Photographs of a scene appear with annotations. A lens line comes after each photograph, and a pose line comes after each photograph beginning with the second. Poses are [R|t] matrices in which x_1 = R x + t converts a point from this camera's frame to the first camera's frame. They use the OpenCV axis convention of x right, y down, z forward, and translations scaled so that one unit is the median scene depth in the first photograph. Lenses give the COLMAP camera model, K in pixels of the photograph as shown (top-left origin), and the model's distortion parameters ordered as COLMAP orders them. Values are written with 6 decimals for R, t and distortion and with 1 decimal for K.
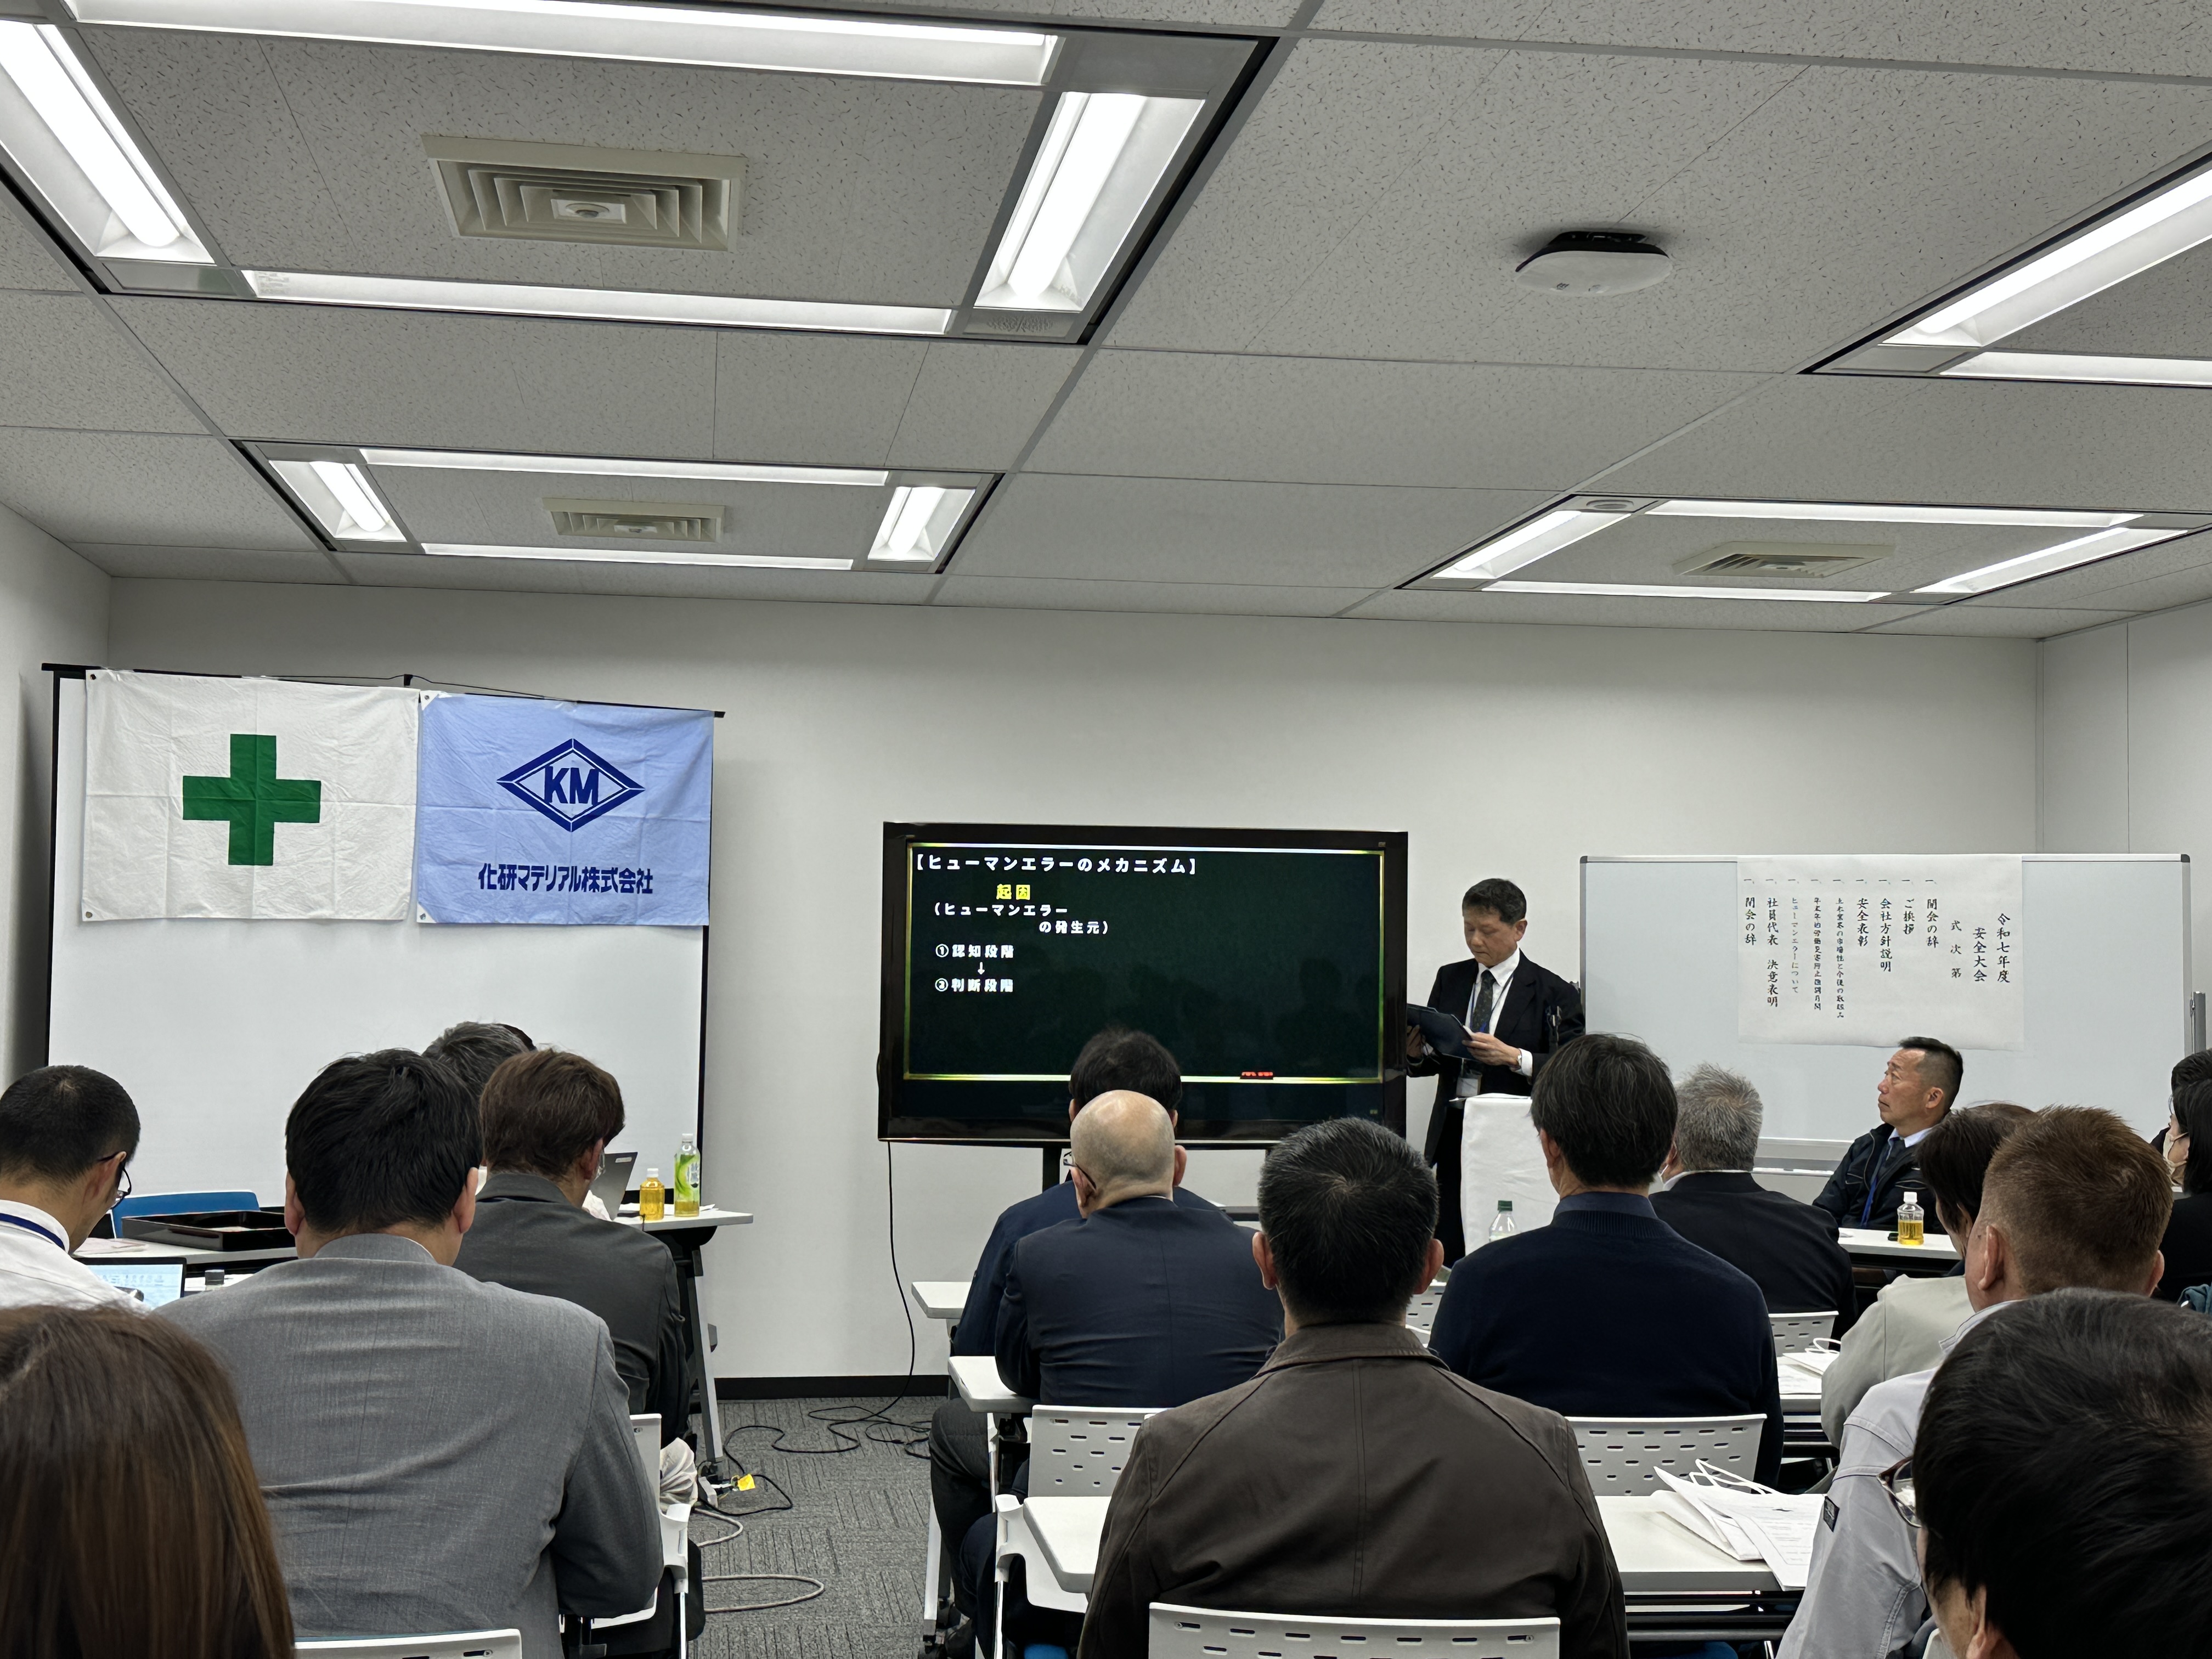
lens RADIAL K [[2763.3, 0, 1106.0], [0, 2763.3, 829.5], [0, 0, 1]] dist [0.156639, 0.017152]
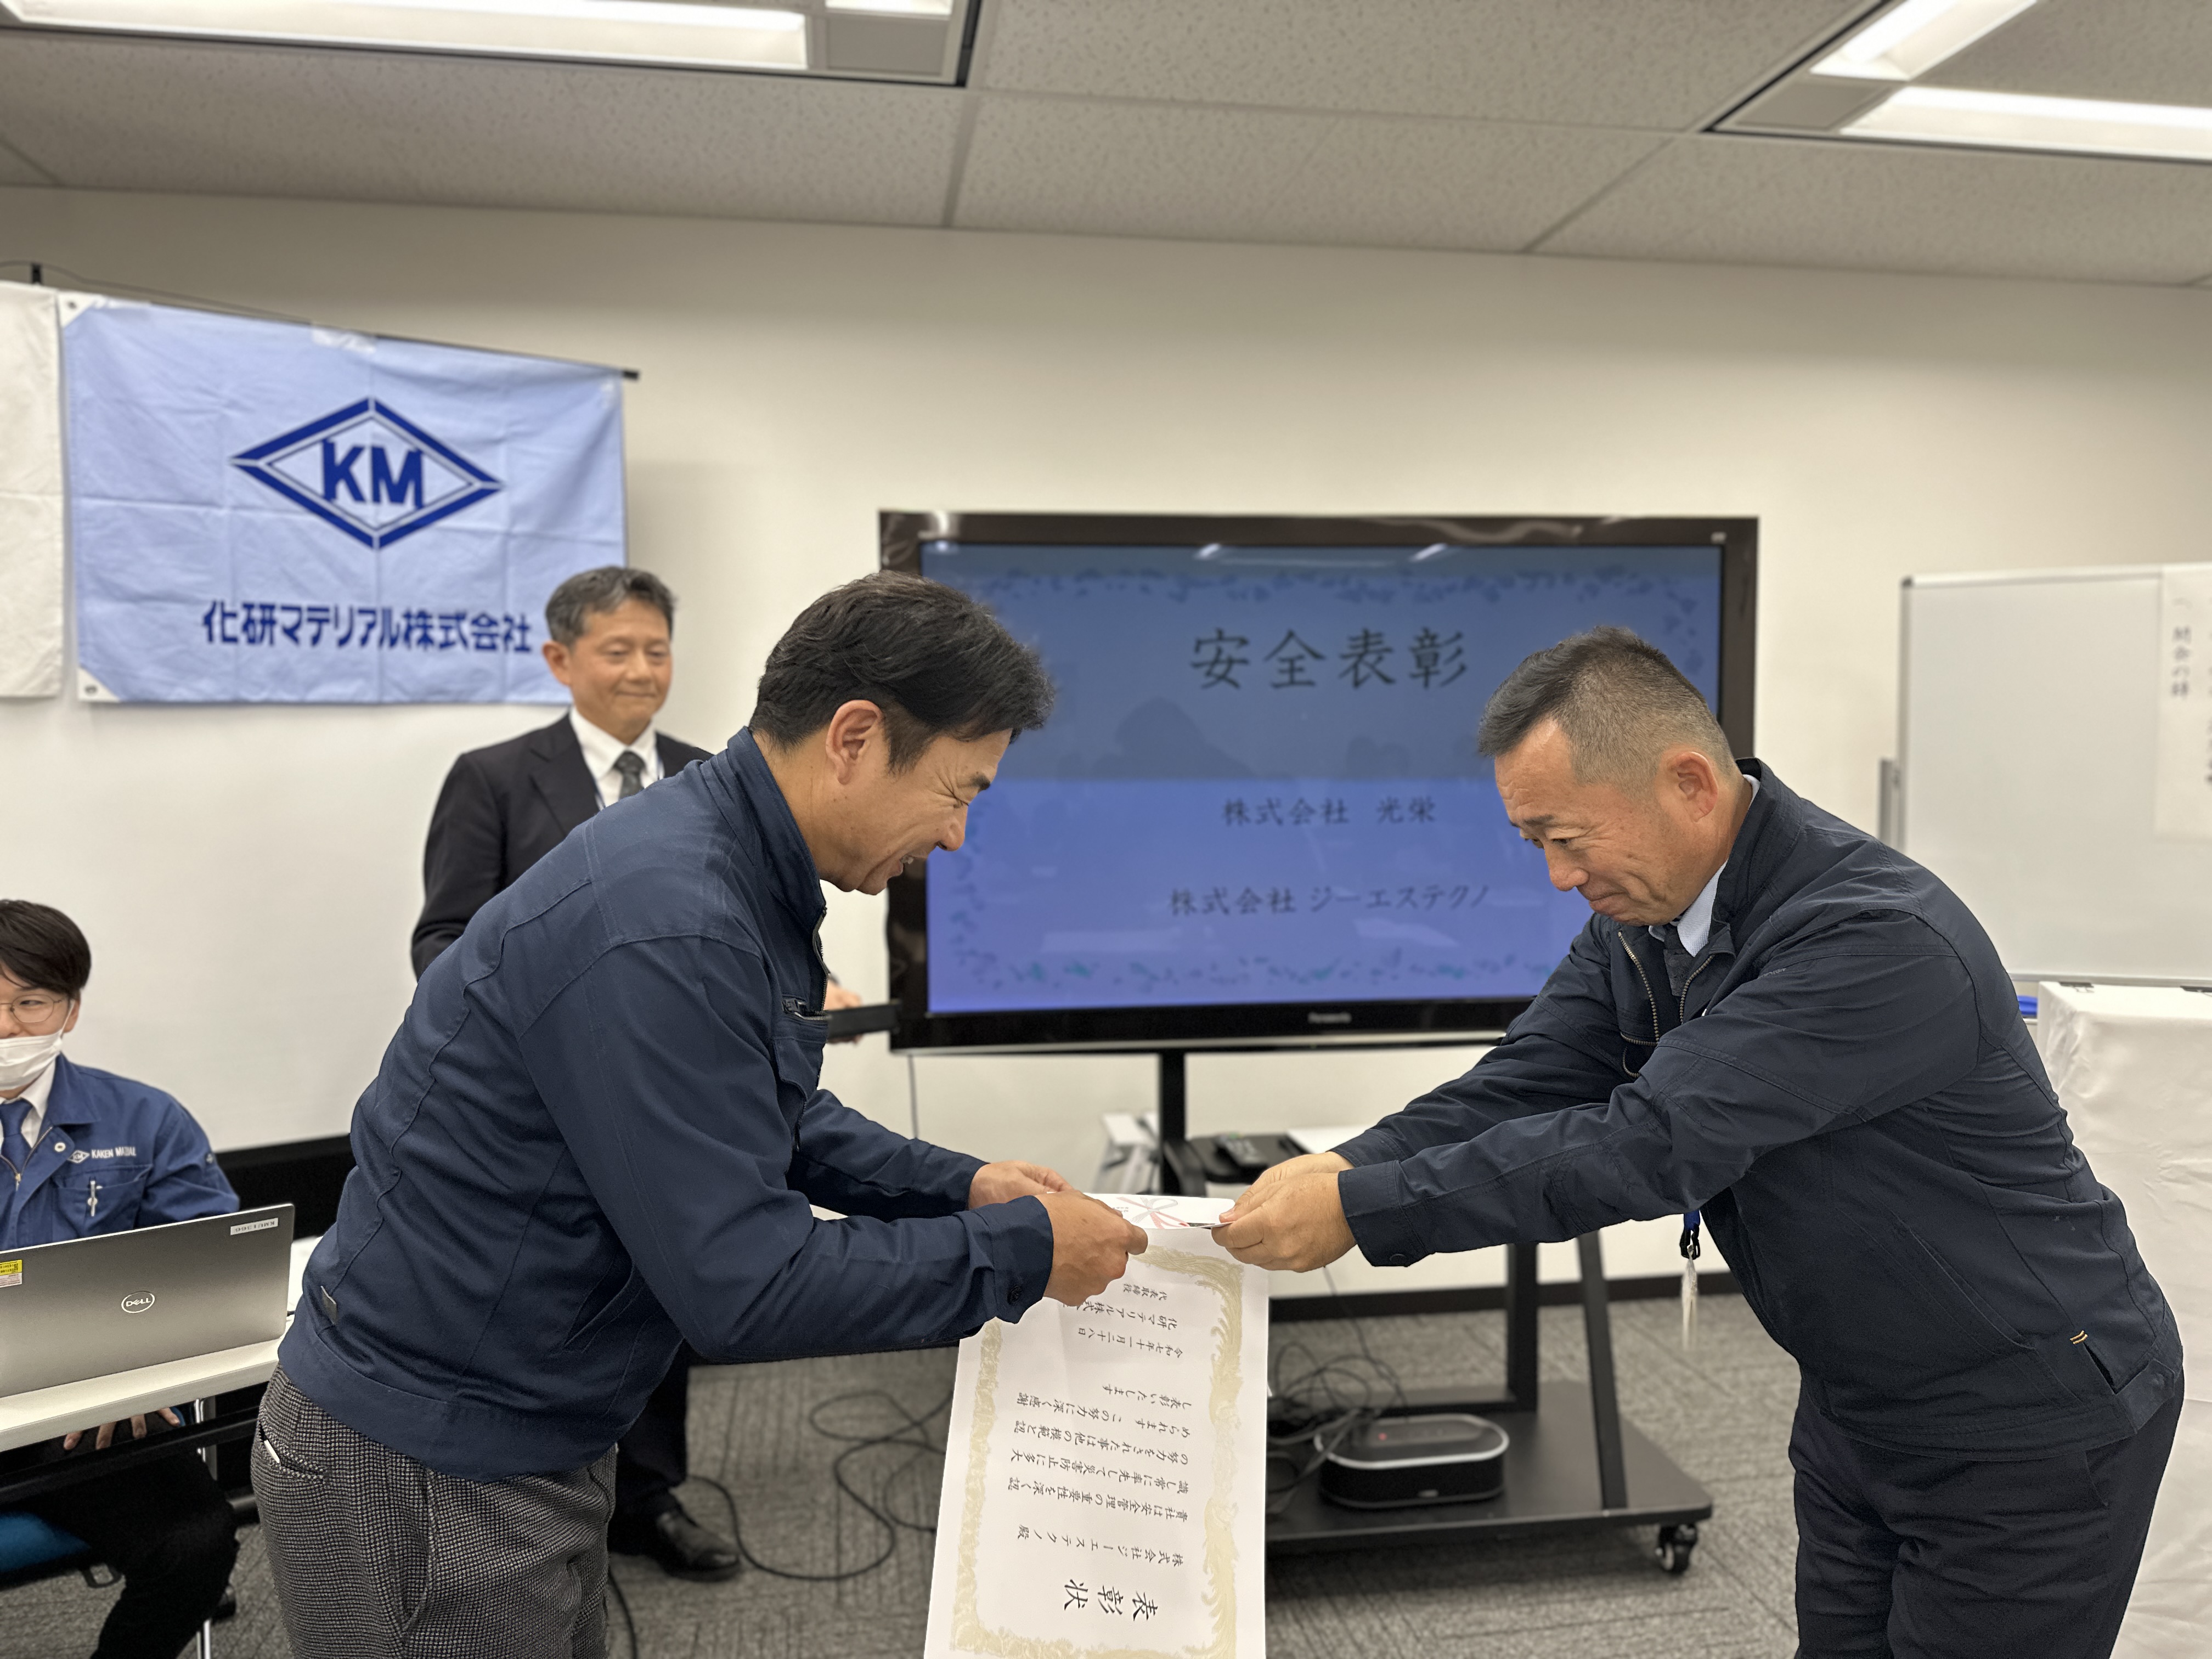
lens RADIAL K [[1565.4, 0, 1114.9], [0, 1565.4, 840.0], [0, 0, 1]] dist [0.004009, -0.007993]
pose [[0.999470, -0.022949, 0.023071, -0.038640], [0.020319, 0.993899, 0.108407, 0.030049], [-0.025418, -0.107881, 0.993839, 0.642436]]
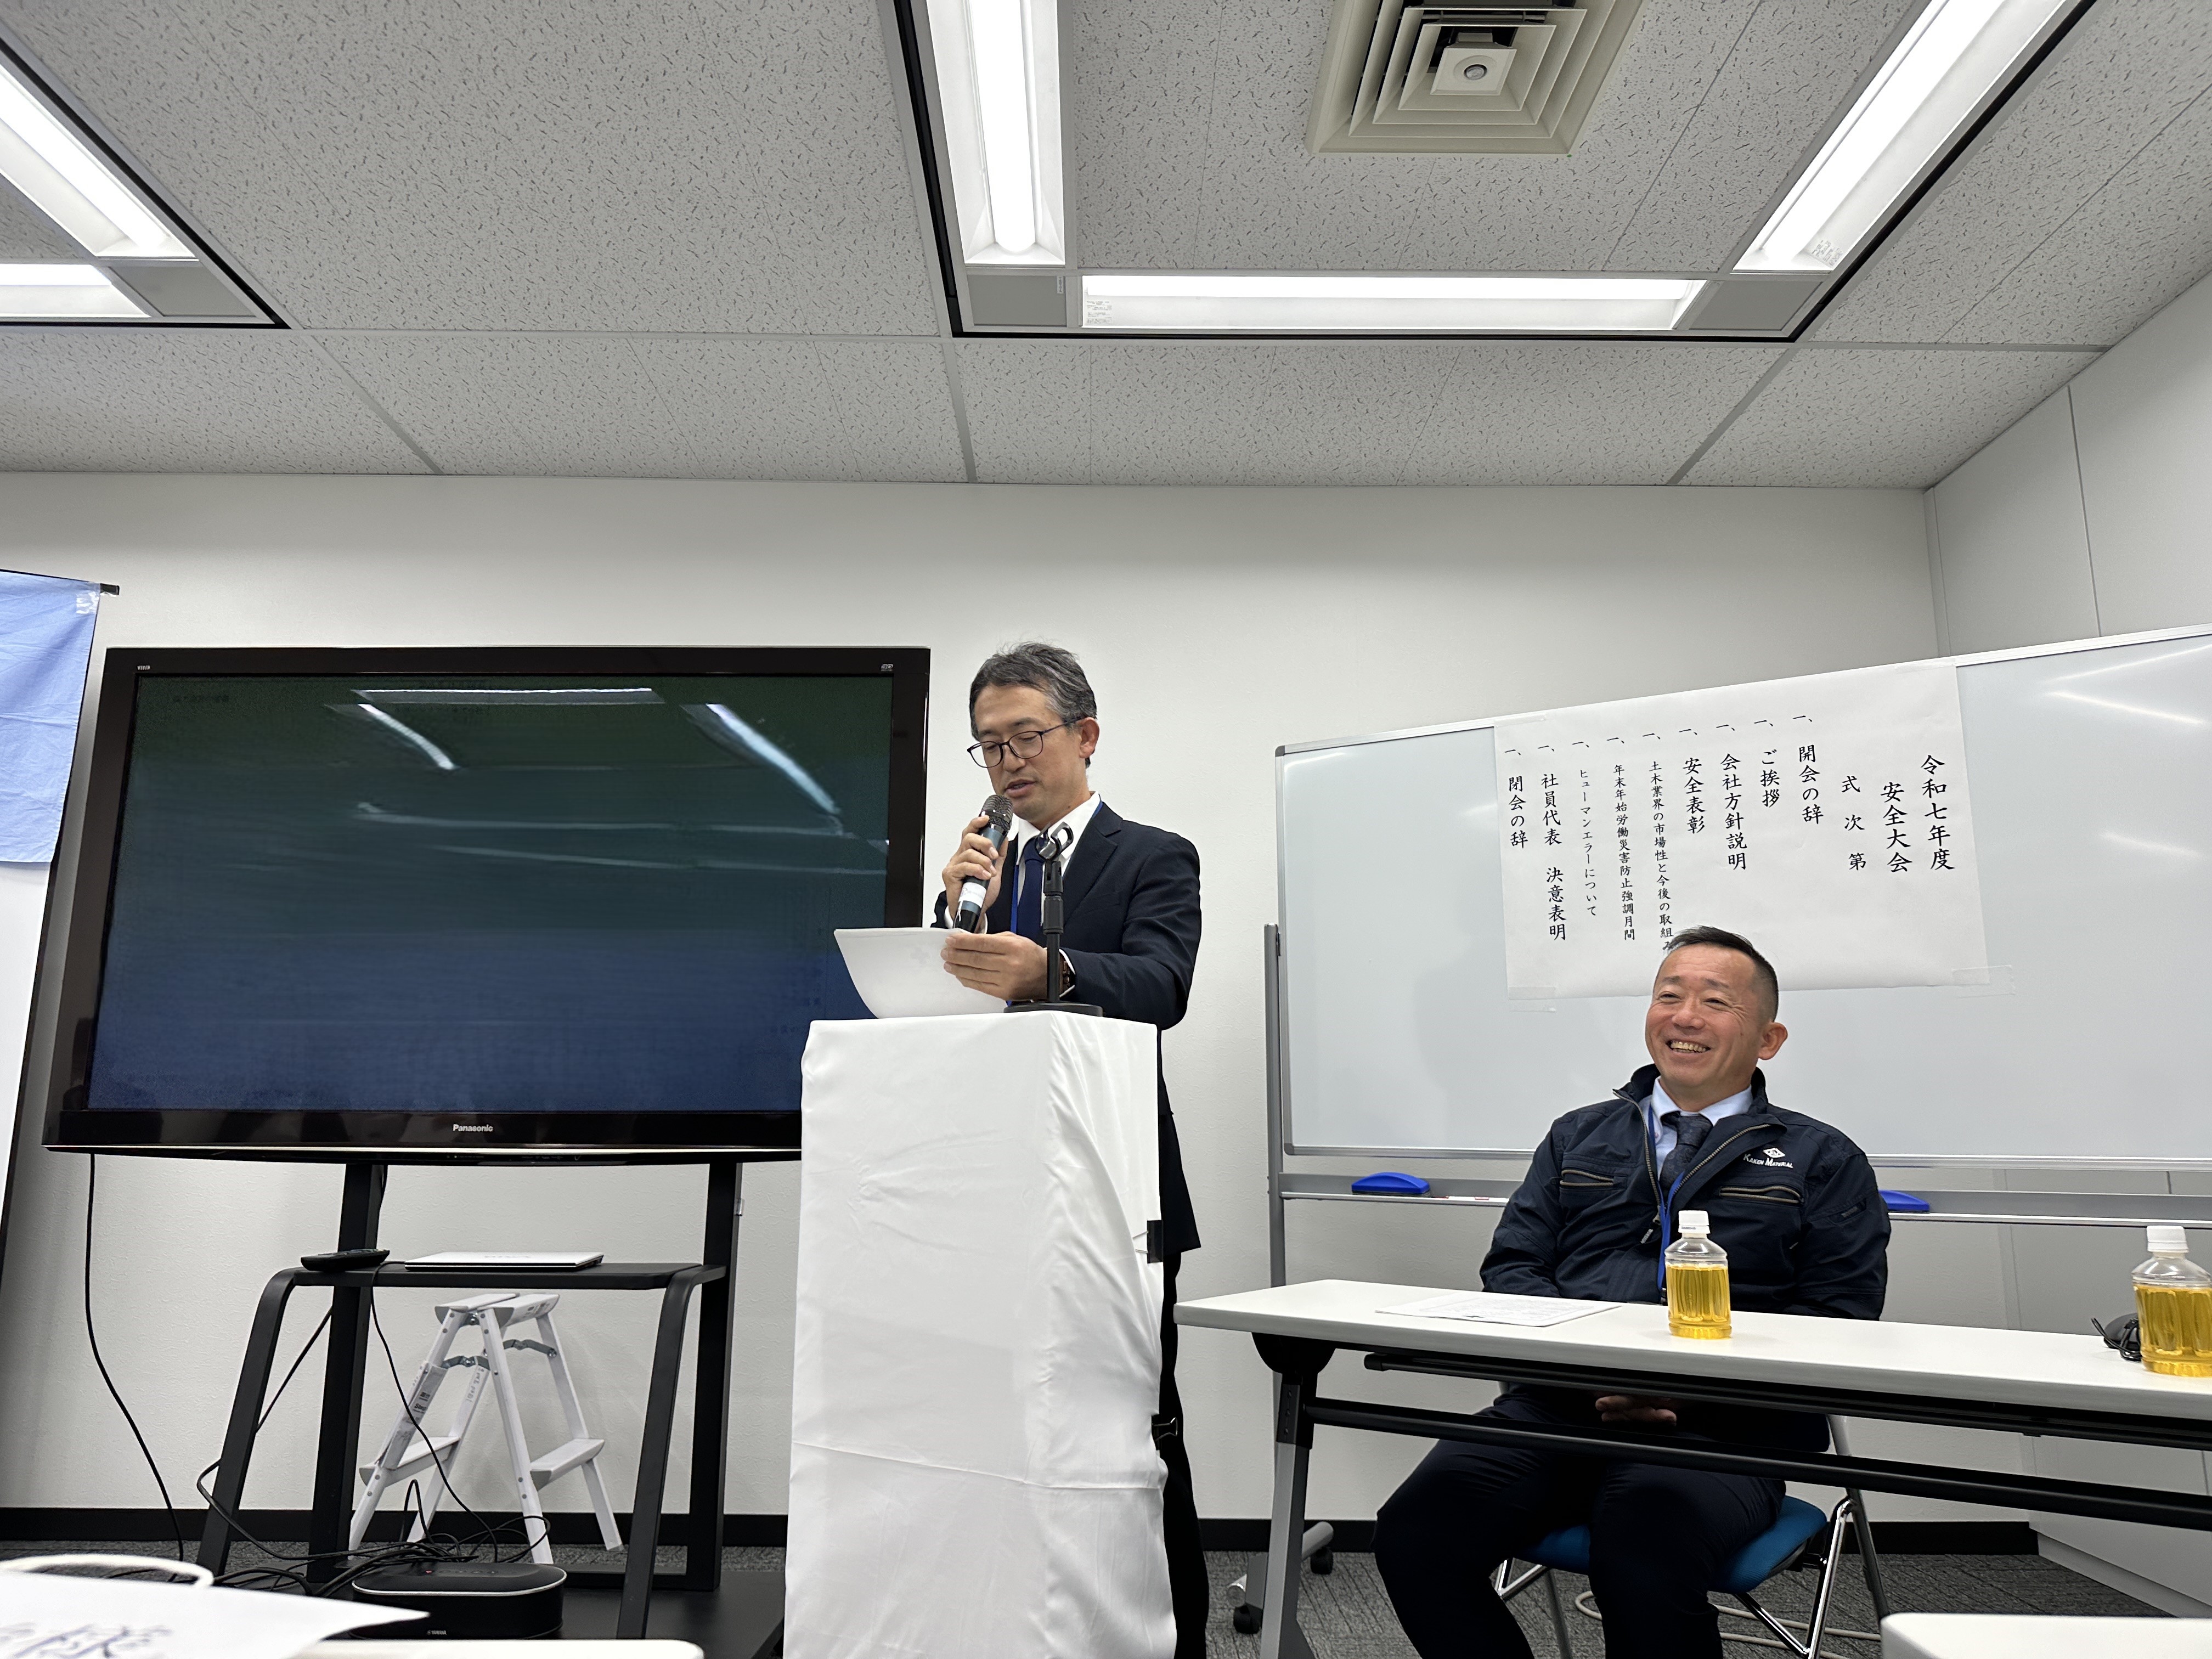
lens RADIAL K [[1554.8, 0, 1096.9], [0, 1554.8, 818.9], [0, 0, 1]] dist [0.095910, -0.108873]
pose [[0.989369, -0.032447, -0.141759, 0.191143], [0.010015, 0.987680, -0.156166, 0.093041], [0.145080, 0.153086, 0.977505, 0.647653]]
